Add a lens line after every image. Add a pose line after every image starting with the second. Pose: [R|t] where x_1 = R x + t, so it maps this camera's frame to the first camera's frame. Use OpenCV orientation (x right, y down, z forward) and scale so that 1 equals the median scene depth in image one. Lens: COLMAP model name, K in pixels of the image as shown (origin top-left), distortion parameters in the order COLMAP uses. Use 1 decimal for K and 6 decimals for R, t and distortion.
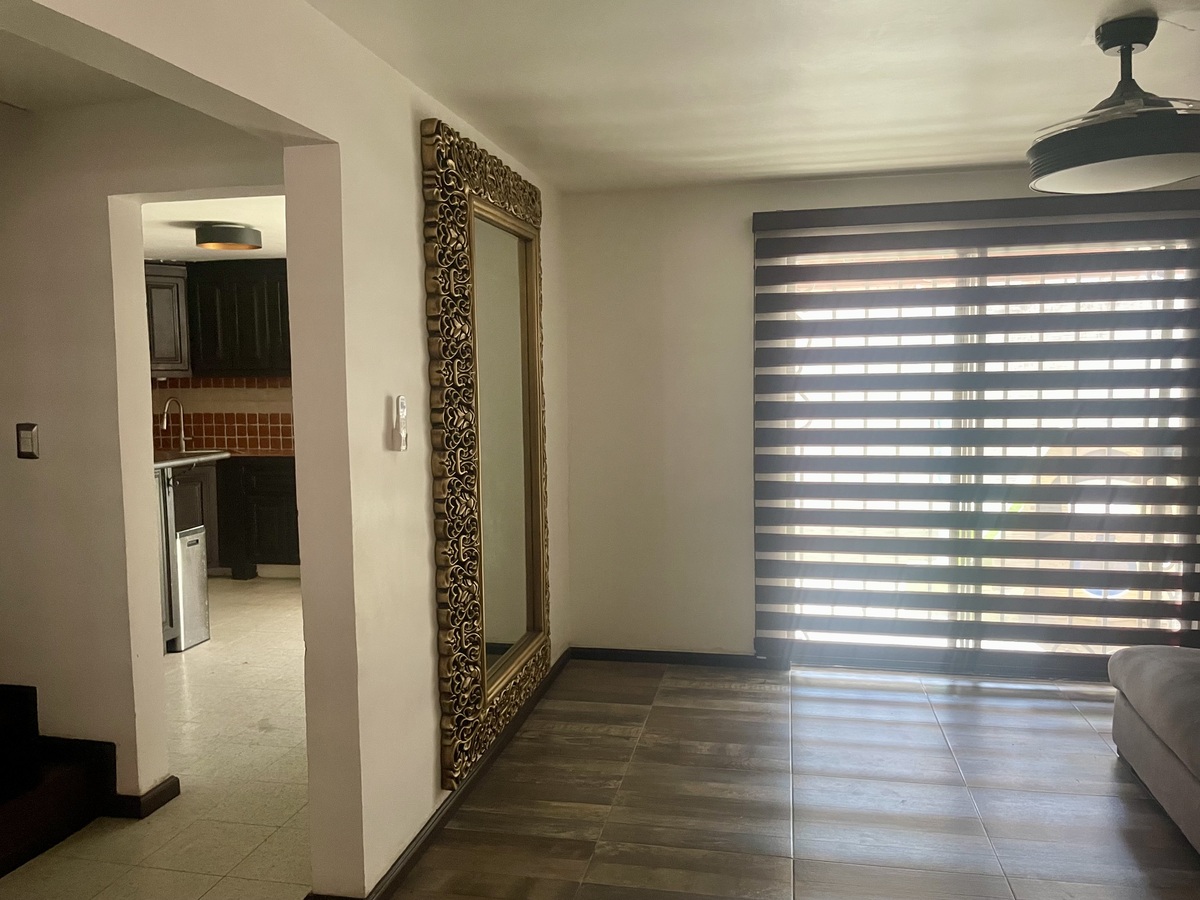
lens RADIAL K [[921.0, 0, 595.9], [0, 921.0, 444.6], [0, 0, 1]] dist [0.078768, -0.110030]
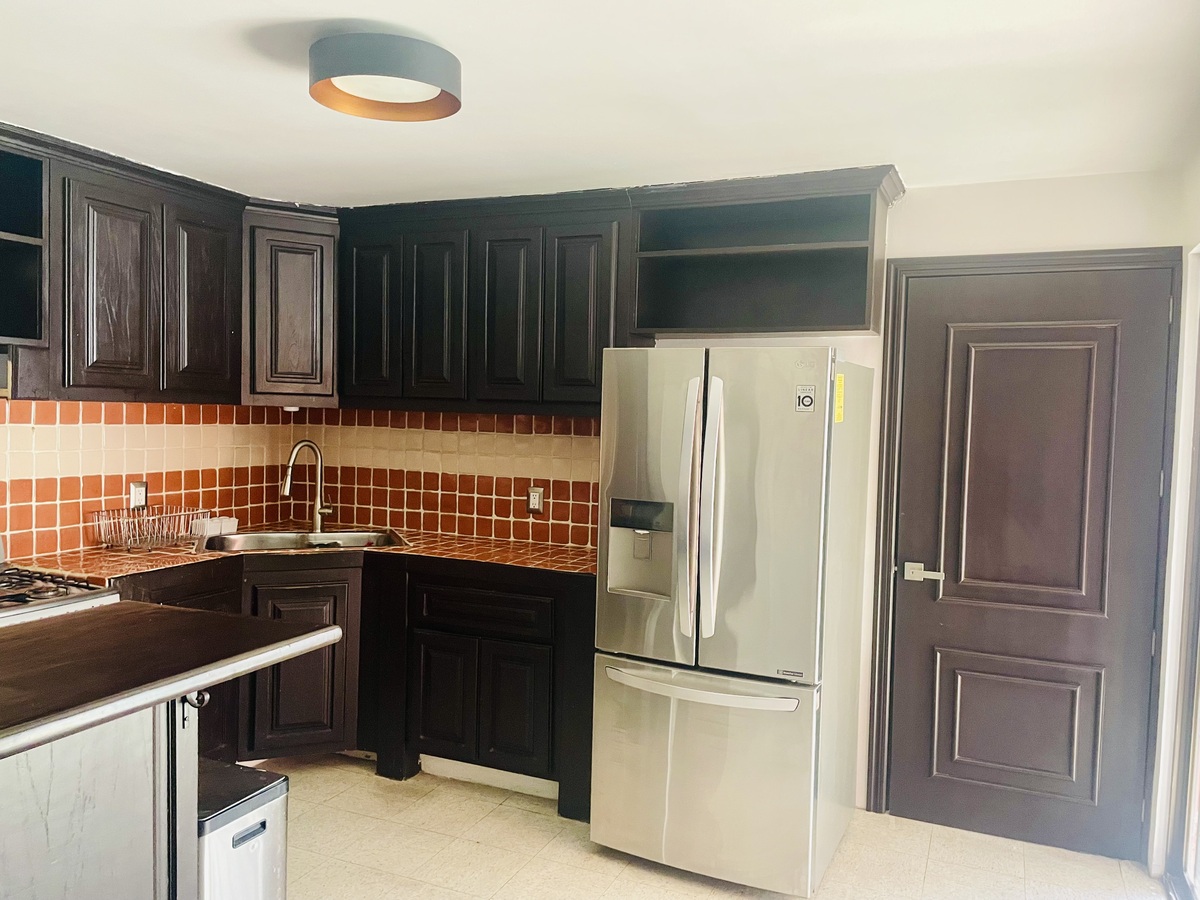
lens RADIAL K [[921.0, 0, 600.6], [0, 921.0, 458.7], [0, 0, 1]] dist [0.078768, -0.110030]
pose [[0.980599, 0.051124, -0.189241, -0.153983], [-0.055667, 0.998273, -0.018764, -0.037319], [0.187955, 0.028934, 0.981751, 0.443668]]
